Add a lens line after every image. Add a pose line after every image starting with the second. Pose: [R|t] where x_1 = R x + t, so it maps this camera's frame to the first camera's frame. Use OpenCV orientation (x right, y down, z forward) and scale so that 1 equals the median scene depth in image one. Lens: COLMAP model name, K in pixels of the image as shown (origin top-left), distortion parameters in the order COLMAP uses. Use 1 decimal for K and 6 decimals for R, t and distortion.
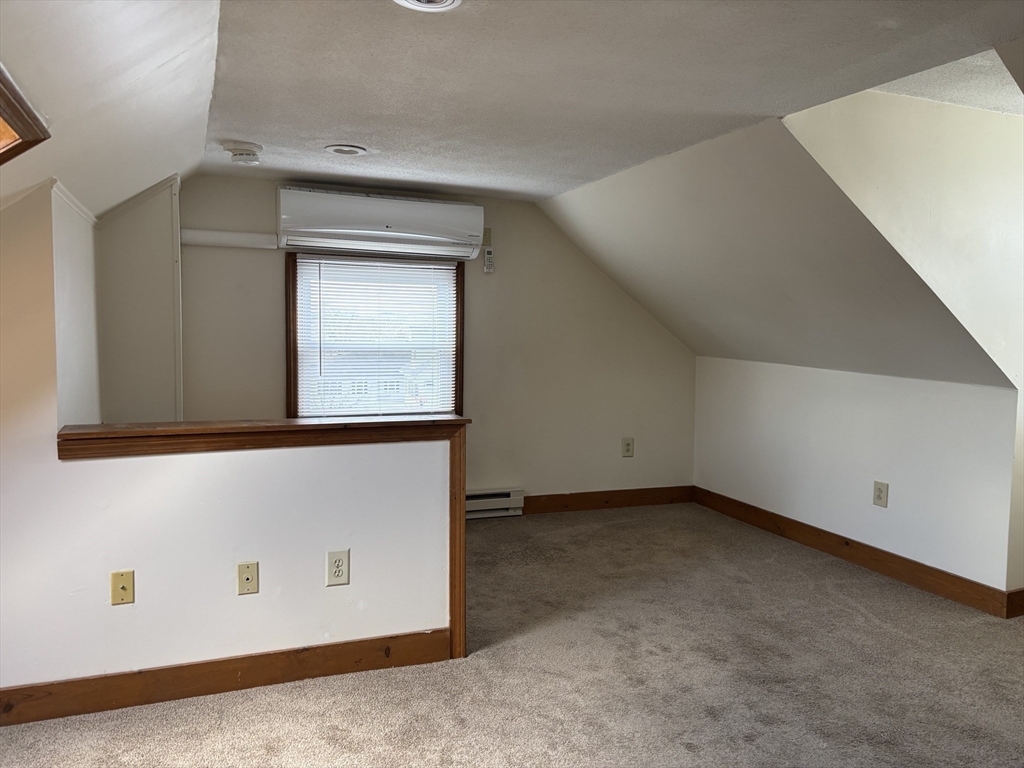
lens RADIAL K [[767.7, 0, 513.2], [0, 767.7, 383.2], [0, 0, 1]] dist [0.040578, -0.045712]
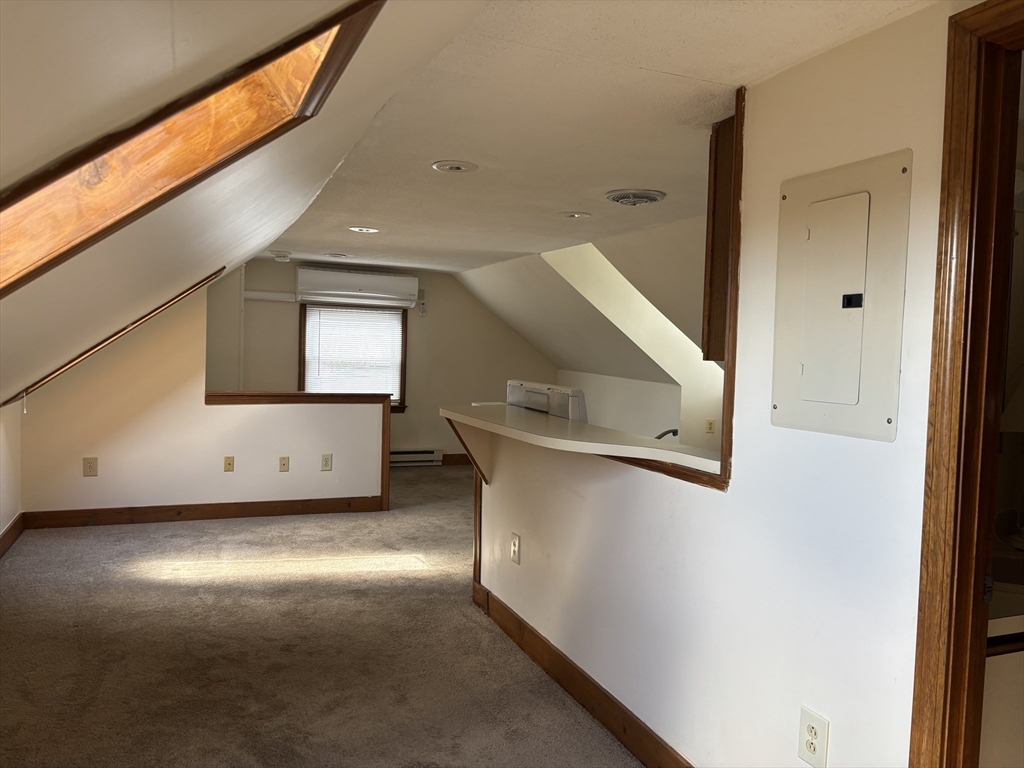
lens RADIAL K [[767.7, 0, 511.9], [0, 767.7, 384.3], [0, 0, 1]] dist [0.040578, -0.045712]
pose [[0.999855, 0.015829, 0.006223, 0.168207], [-0.015652, 0.999496, -0.027621, 0.050157], [-0.006658, 0.027519, 0.999599, -0.709849]]
